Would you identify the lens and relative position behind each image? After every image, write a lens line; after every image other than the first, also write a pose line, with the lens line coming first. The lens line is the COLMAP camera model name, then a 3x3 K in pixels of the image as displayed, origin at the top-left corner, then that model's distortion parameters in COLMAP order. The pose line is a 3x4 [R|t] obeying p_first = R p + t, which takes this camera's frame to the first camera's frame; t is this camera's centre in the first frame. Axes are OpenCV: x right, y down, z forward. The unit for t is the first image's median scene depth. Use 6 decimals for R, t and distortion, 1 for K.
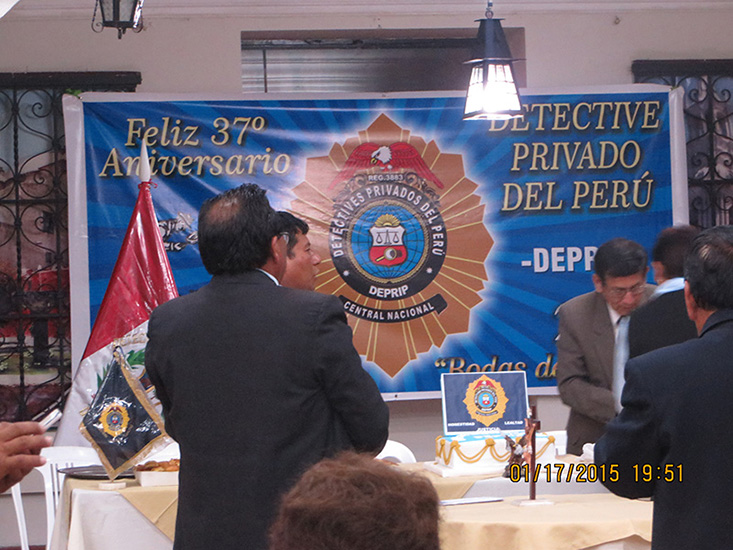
lens RADIAL K [[2805.6, 0, 366.5], [0, 2805.6, 275.0], [0, 0, 1]] dist [-0.280974, 1.181612]
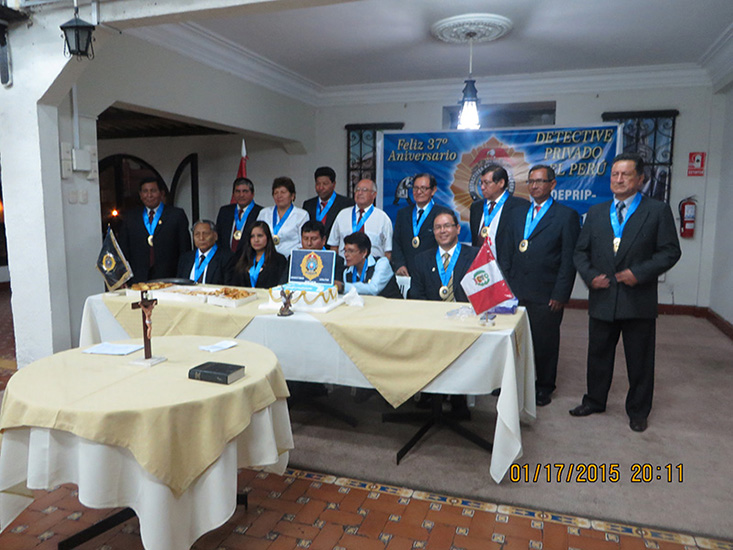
lens RADIAL K [[552.5, 0, 366.9], [0, 552.5, 272.8], [0, 0, 1]] dist [-0.008889, -0.004240]
pose [[0.862990, 0.098574, -0.495512, 0.171218], [-0.030421, 0.989140, 0.143793, -0.002384], [0.504305, -0.109018, 0.856616, 0.483356]]
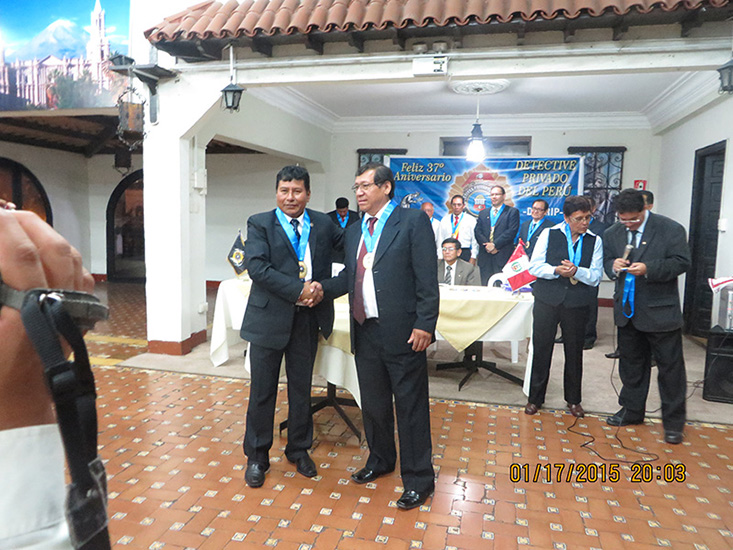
lens RADIAL K [[552.7, 0, 367.7], [0, 552.7, 271.4], [0, 0, 1]] dist [-0.007992, -0.004909]
pose [[0.905074, 0.094345, -0.414656, 0.161680], [-0.048954, 0.991712, 0.118787, -0.003222], [0.422426, -0.087212, 0.902192, 0.360708]]
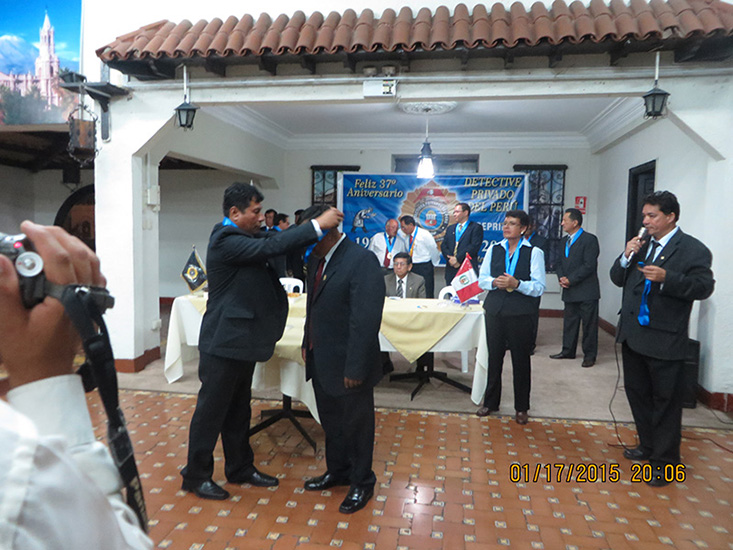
lens RADIAL K [[552.5, 0, 366.9], [0, 552.5, 272.8], [0, 0, 1]] dist [-0.008889, -0.004240]
pose [[0.935943, 0.075306, -0.344005, 0.166400], [-0.046364, 0.994715, 0.091606, -0.004371], [0.349086, -0.069789, 0.934488, 0.352800]]
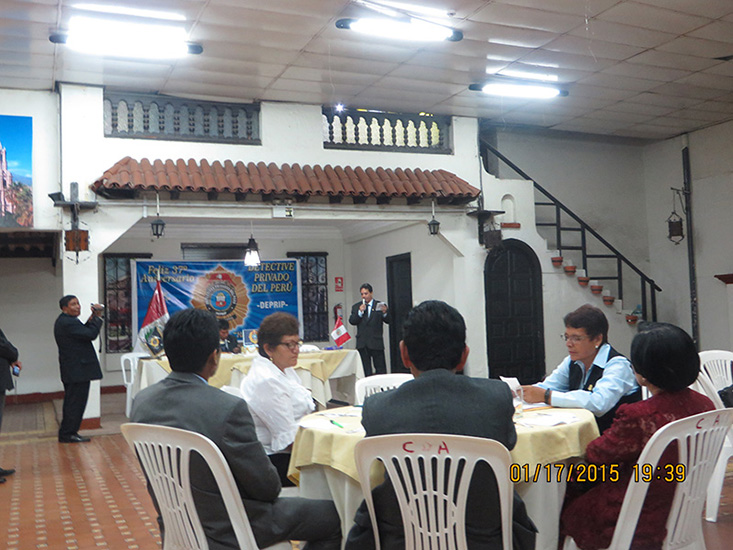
lens RADIAL K [[770.3, 0, 366.5], [0, 770.3, 275.0], [0, 0, 1]] dist [-0.041823, -0.004760]
pose [[0.976596, 0.005509, 0.215009, -0.022972], [0.007300, 0.998247, -0.058736, 0.015986], [-0.214956, 0.058931, 0.974844, -0.032152]]
